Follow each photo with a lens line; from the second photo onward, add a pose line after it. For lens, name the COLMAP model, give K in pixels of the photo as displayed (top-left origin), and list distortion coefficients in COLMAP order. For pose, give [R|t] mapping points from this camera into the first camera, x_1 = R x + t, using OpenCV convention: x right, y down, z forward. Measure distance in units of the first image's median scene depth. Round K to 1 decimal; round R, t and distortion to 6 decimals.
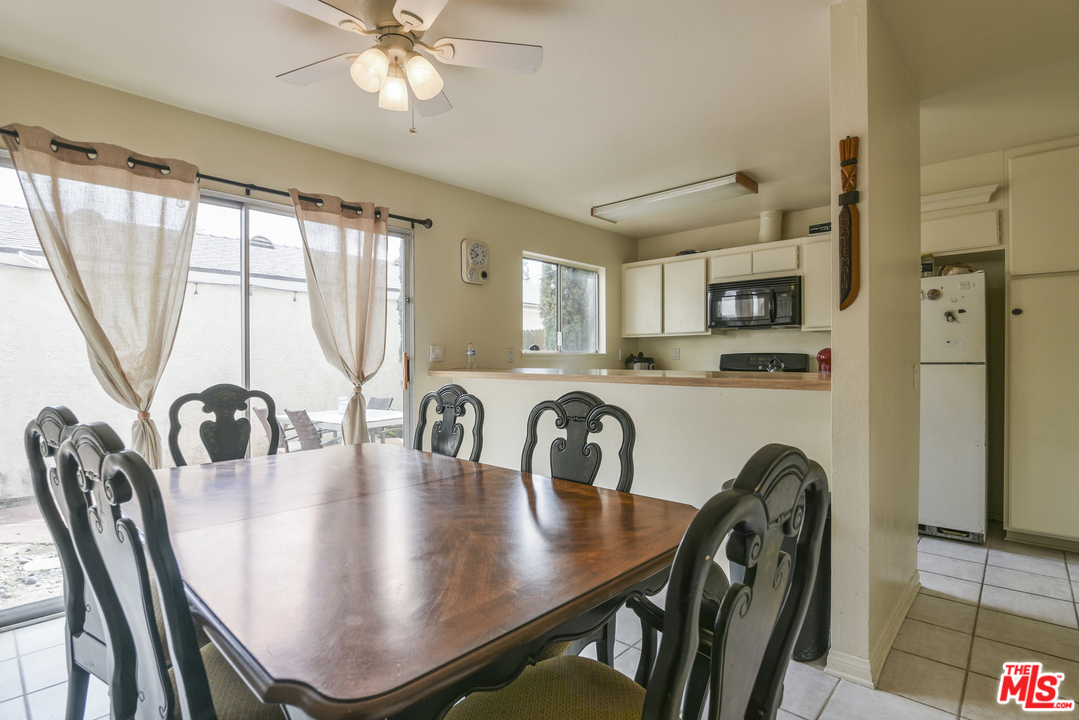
lens RADIAL K [[532.9, 0, 536.2], [0, 532.9, 357.4], [0, 0, 1]] dist [-0.019347, -0.000696]
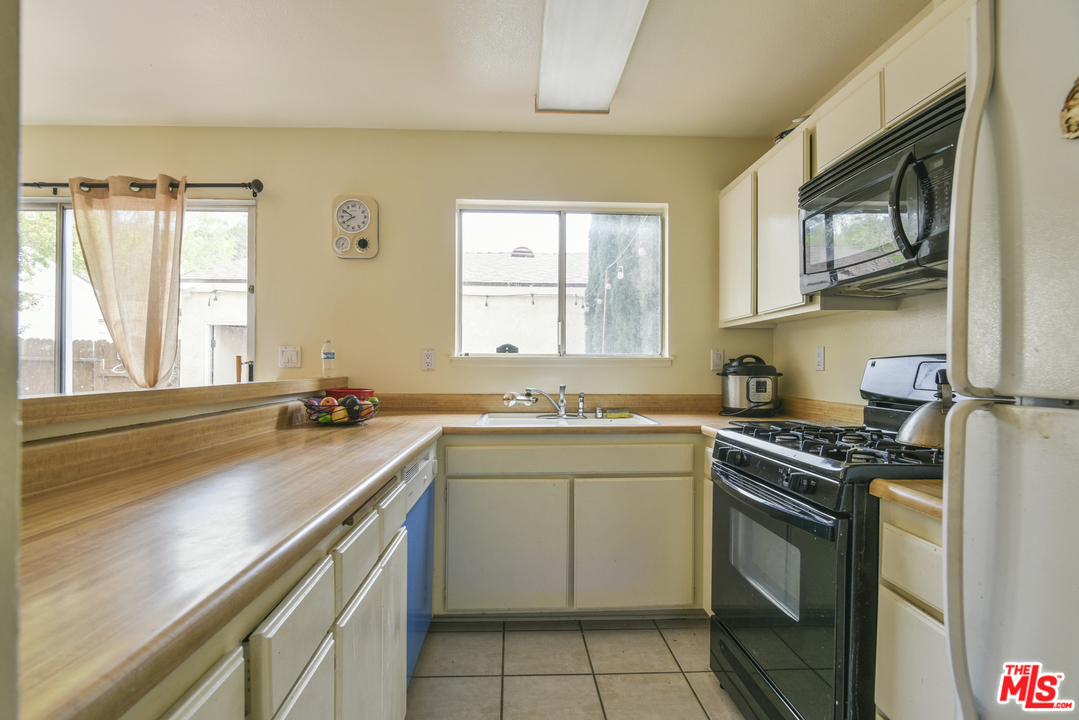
lens RADIAL K [[532.9, 0, 540.4], [0, 532.9, 365.6], [0, 0, 1]] dist [-0.019347, -0.000696]
pose [[0.724183, 0.006979, -0.689572, 0.478333], [-0.004927, 0.999976, 0.004947, -0.001120], [0.689590, -0.000185, 0.724200, 0.575331]]
